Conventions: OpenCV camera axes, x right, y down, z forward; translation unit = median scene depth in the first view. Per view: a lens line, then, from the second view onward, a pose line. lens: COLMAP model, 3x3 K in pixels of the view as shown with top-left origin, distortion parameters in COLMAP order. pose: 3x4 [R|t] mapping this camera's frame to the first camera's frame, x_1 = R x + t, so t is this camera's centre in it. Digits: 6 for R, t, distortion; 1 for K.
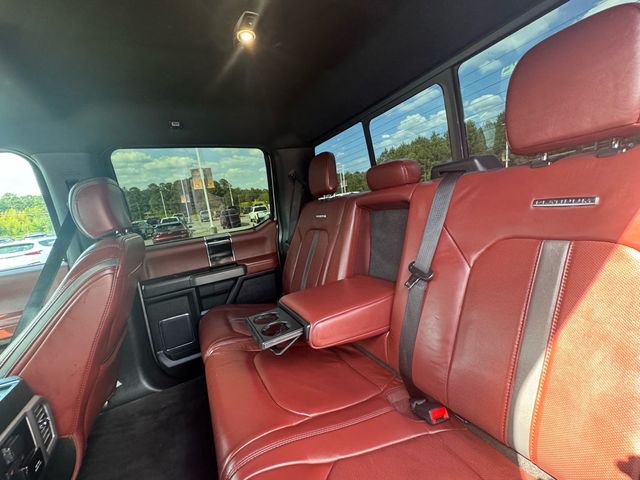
lens RADIAL K [[257.2, 0, 320.3], [0, 257.2, 239.2], [0, 0, 1]] dist [-0.004291, 0.000711]
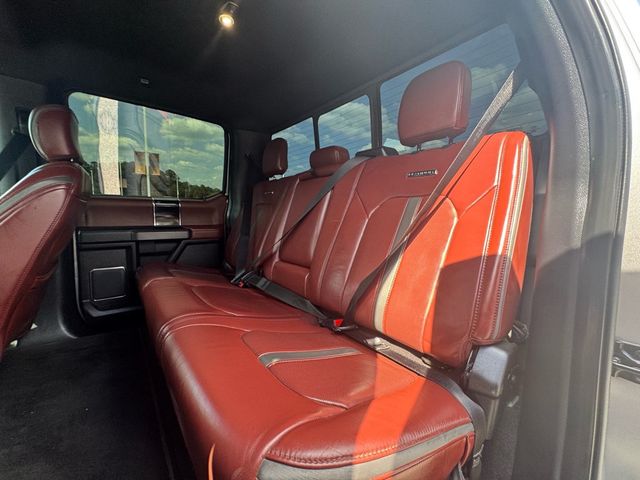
lens RADIAL K [[257.2, 0, 320.4], [0, 257.2, 238.5], [0, 0, 1]] dist [-0.004291, 0.000711]
pose [[0.972979, 0.129147, 0.191396, 0.034429], [-0.119508, 0.990950, -0.061130, 0.167241], [-0.197558, 0.036605, 0.979607, -0.165217]]
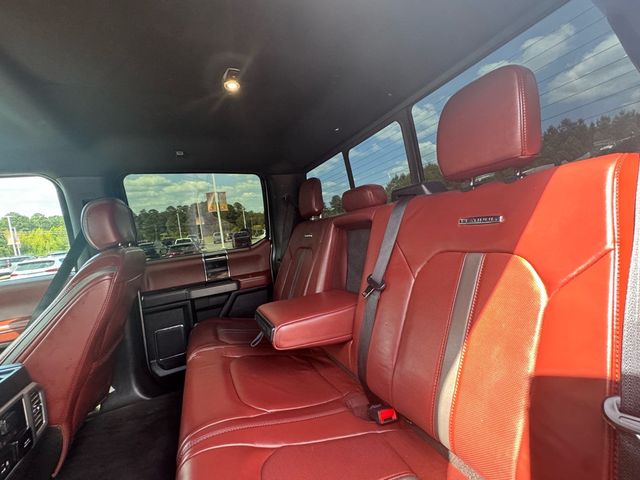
lens RADIAL K [[257.2, 0, 320.3], [0, 257.2, 239.0], [0, 0, 1]] dist [-0.004291, 0.000711]
pose [[0.998967, 0.015605, -0.042688, 0.107474], [-0.019480, 0.995575, -0.091933, 0.024808], [0.041065, 0.092669, 0.994850, -0.075393]]
